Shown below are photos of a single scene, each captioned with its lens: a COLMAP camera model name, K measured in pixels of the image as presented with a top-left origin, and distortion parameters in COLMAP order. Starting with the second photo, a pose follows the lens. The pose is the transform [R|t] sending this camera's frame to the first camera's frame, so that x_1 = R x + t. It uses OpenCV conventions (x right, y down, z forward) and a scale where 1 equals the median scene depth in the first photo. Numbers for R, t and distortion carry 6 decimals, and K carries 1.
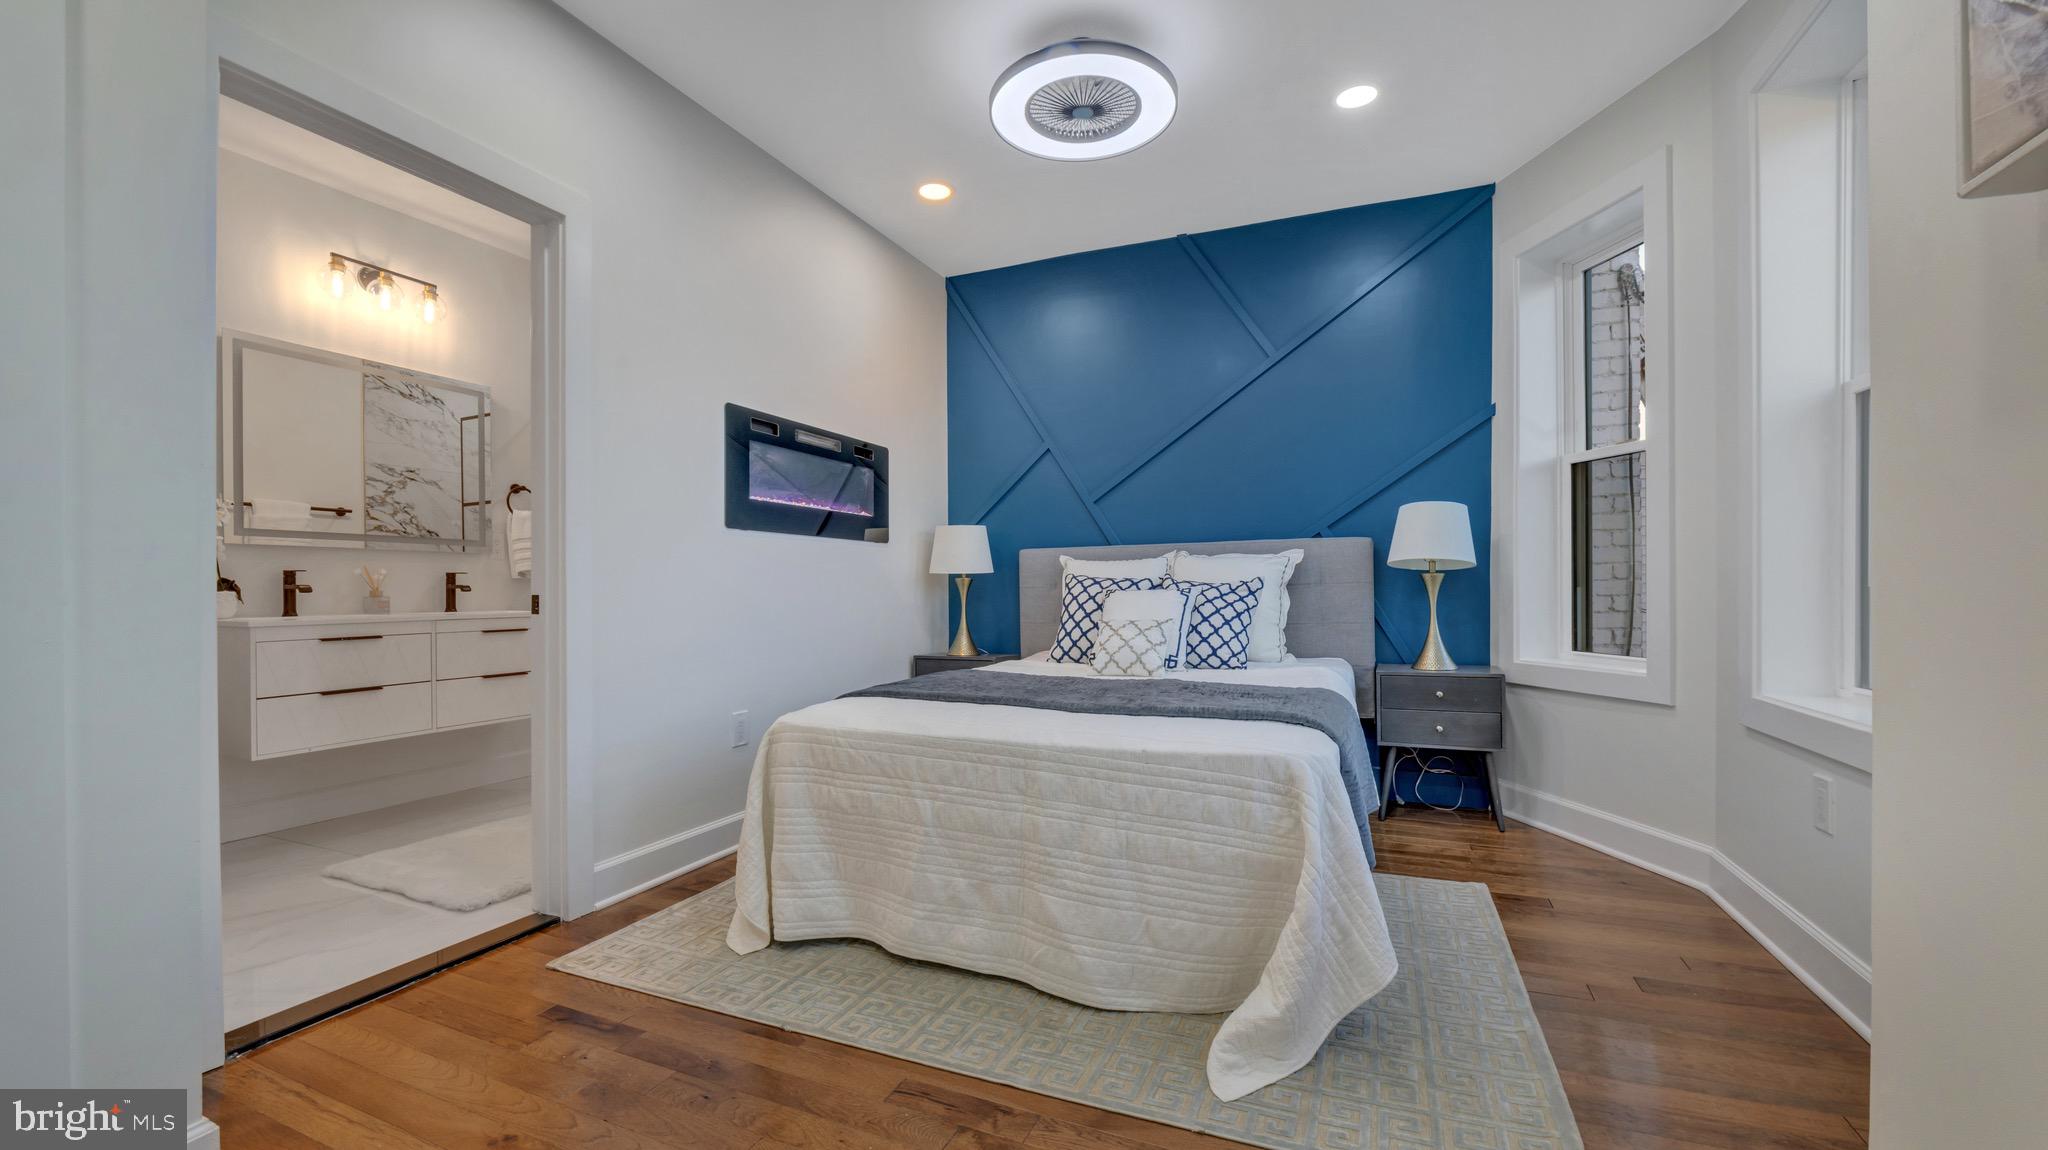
lens RADIAL K [[815.7, 0, 1035.9], [0, 815.7, 589.5], [0, 0, 1]] dist [-0.008002, 0.000081]
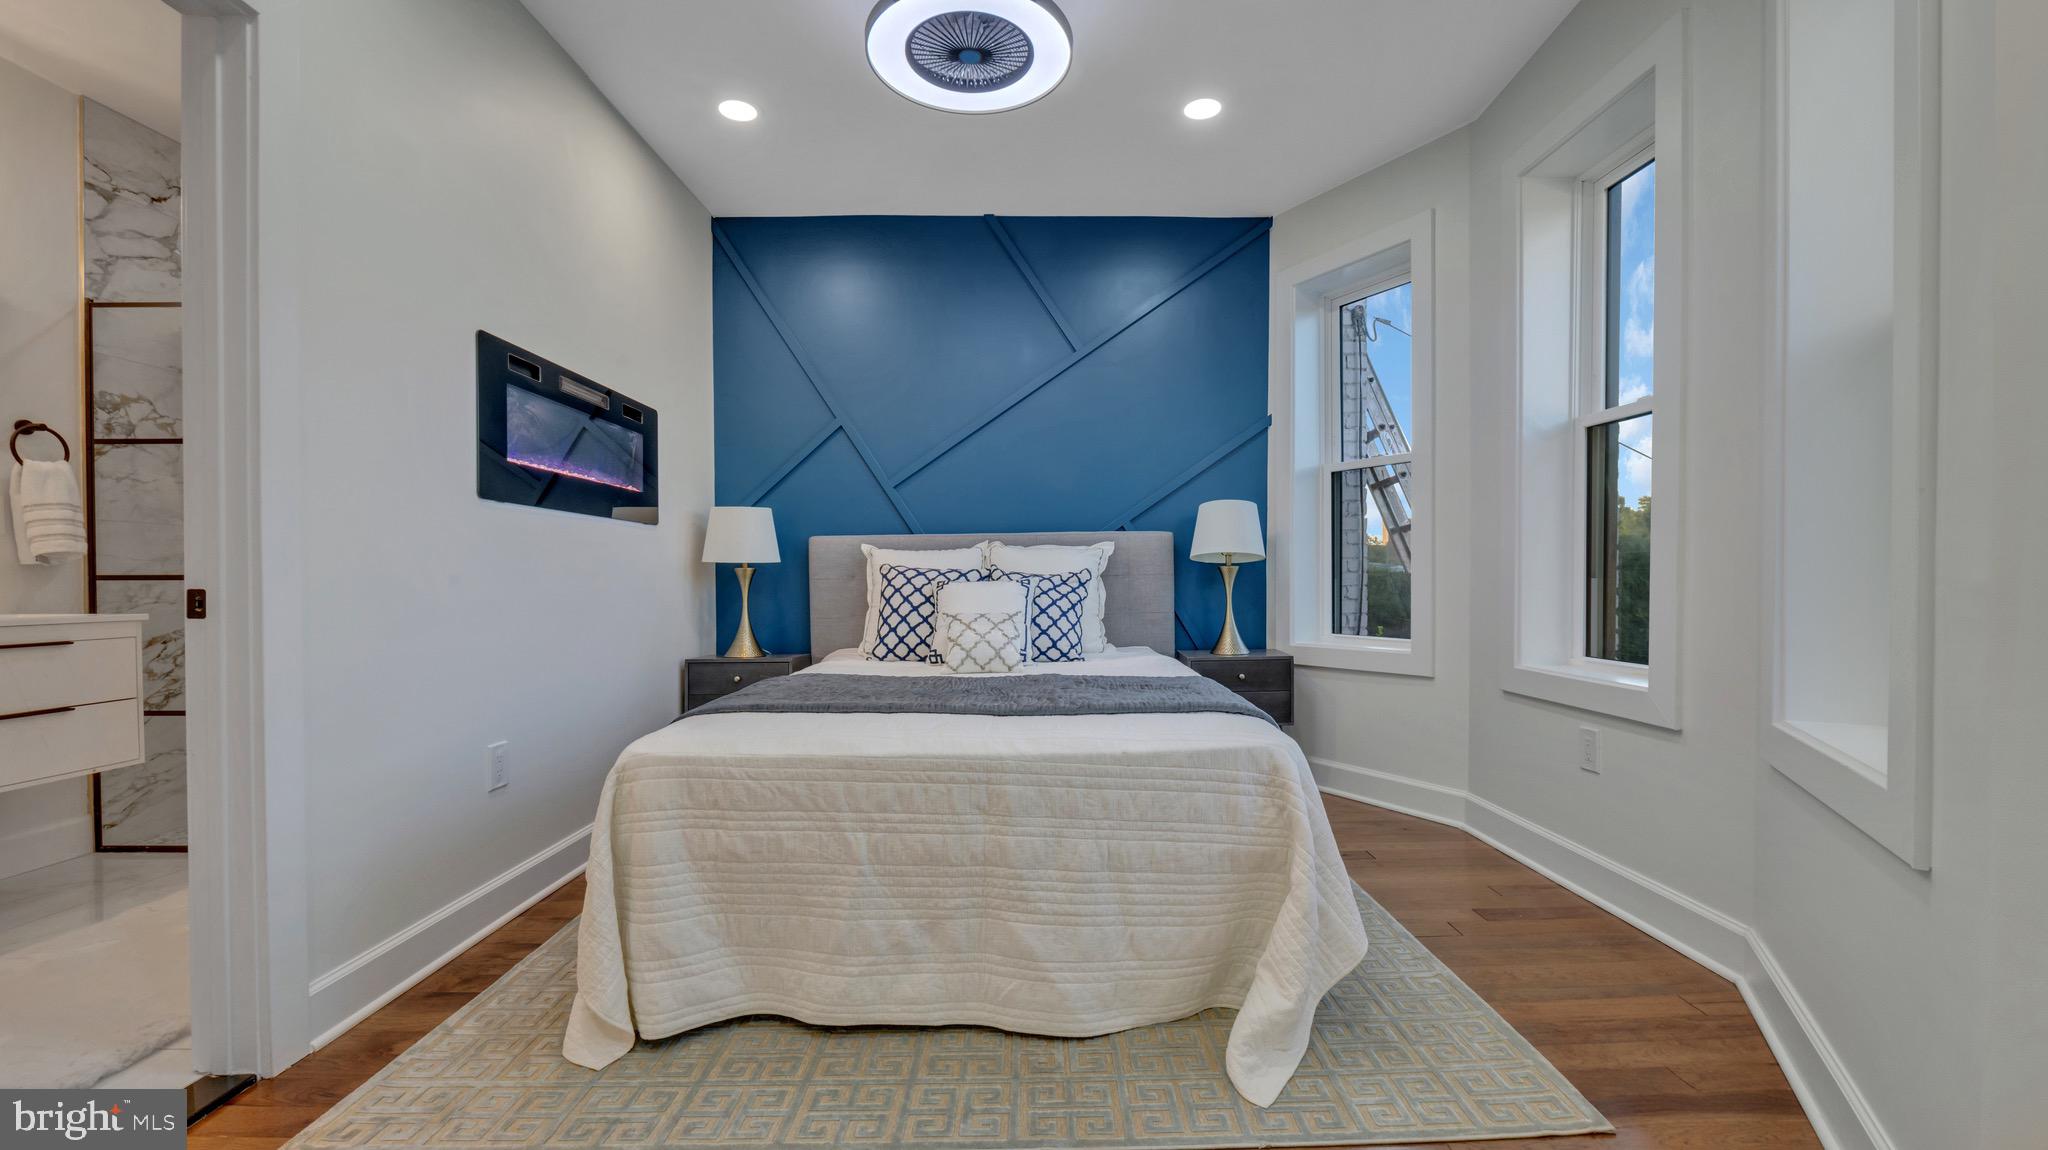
lens RADIAL K [[815.7, 0, 1035.6], [0, 815.7, 589.2], [0, 0, 1]] dist [-0.008002, 0.000081]
pose [[0.917656, -0.004554, 0.397351, -0.188400], [0.000921, 0.999956, 0.009335, 0.000781], [-0.397376, -0.008200, 0.917619, 0.104676]]
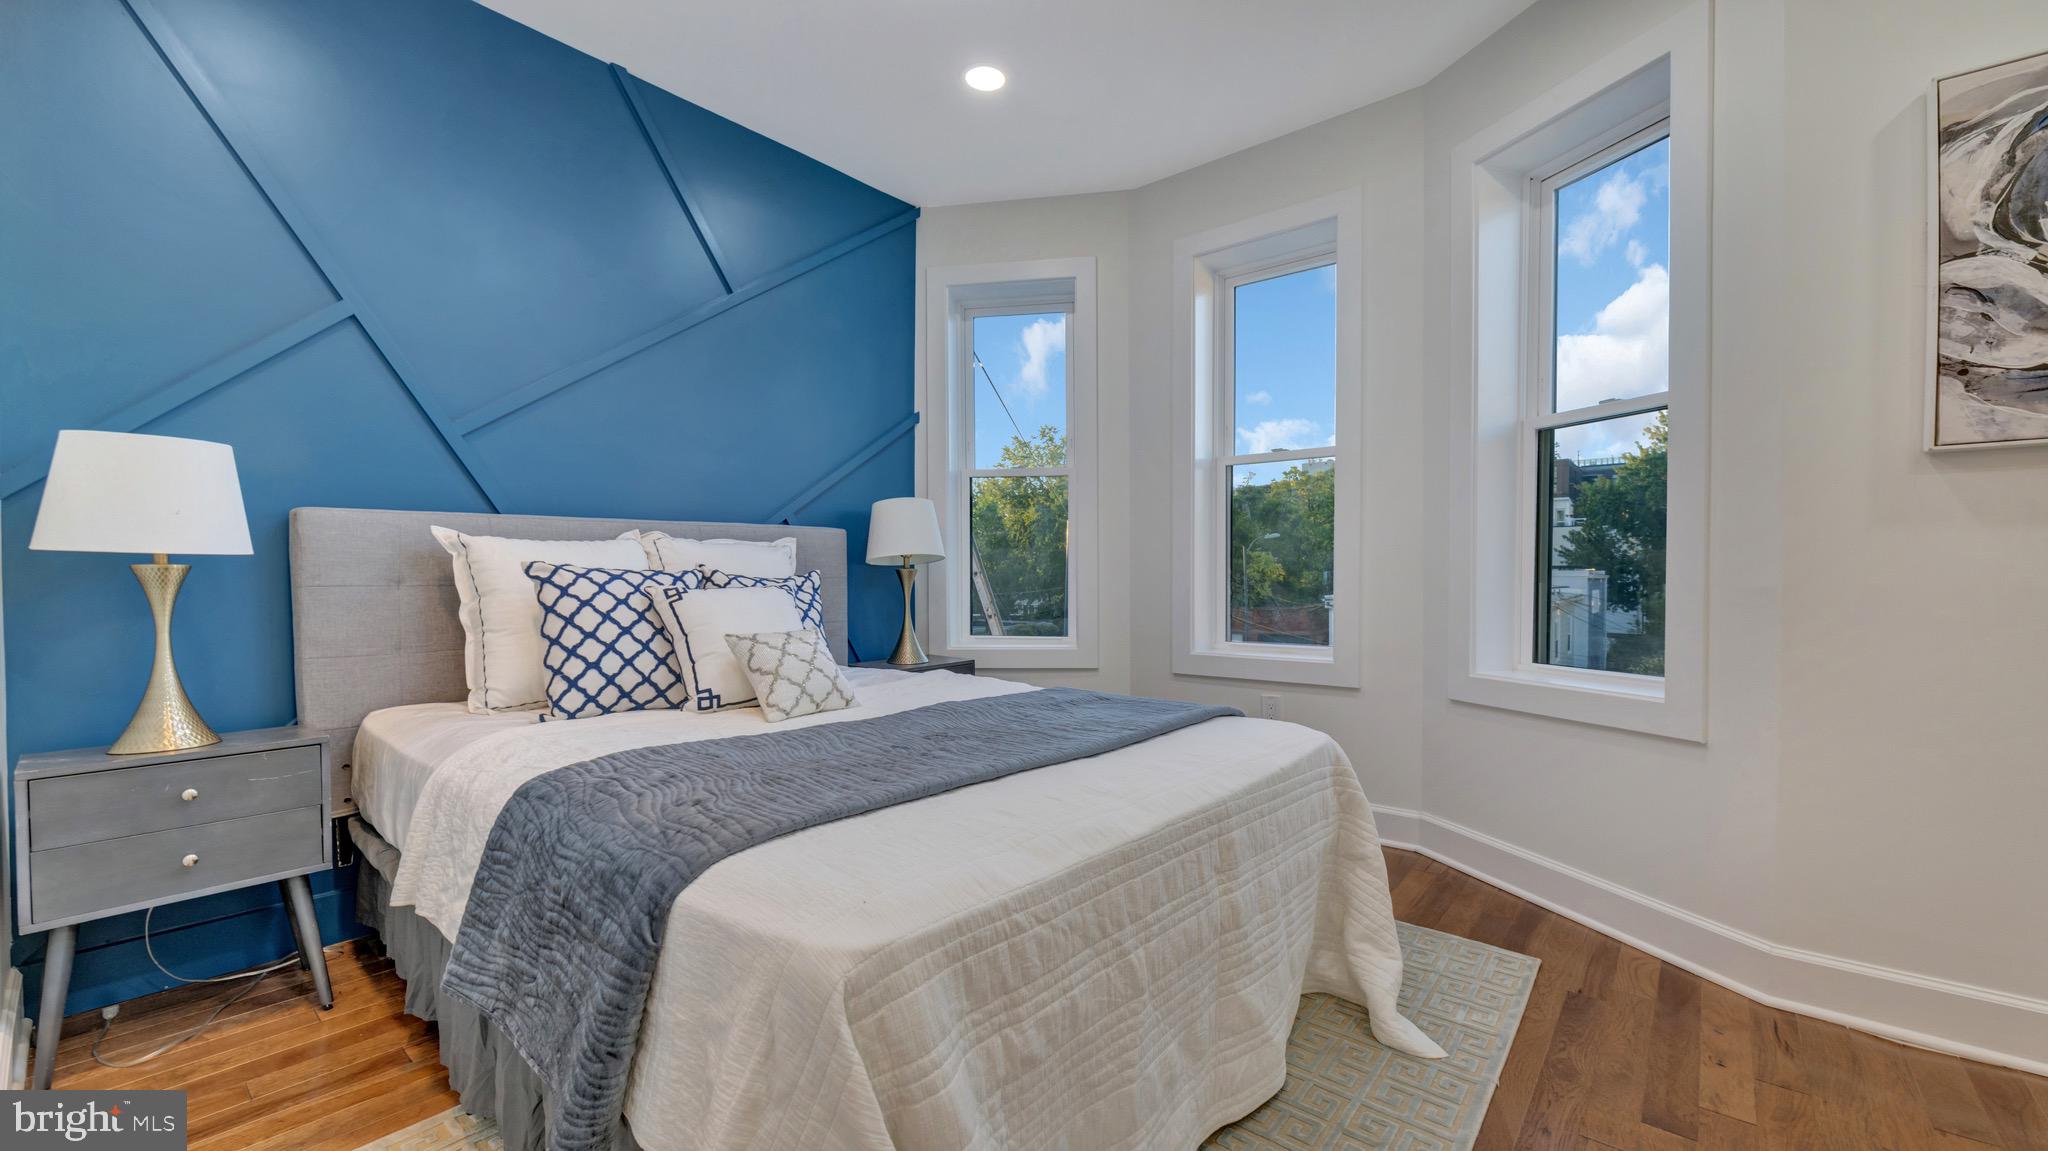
lens RADIAL K [[815.7, 0, 1037.9], [0, 815.7, 586.1], [0, 0, 1]] dist [-0.008002, 0.000081]
pose [[0.285100, -0.007972, 0.958464, -0.450877], [0.003819, 0.999967, 0.007181, -0.005084], [-0.958490, 0.001613, 0.285121, 0.568247]]
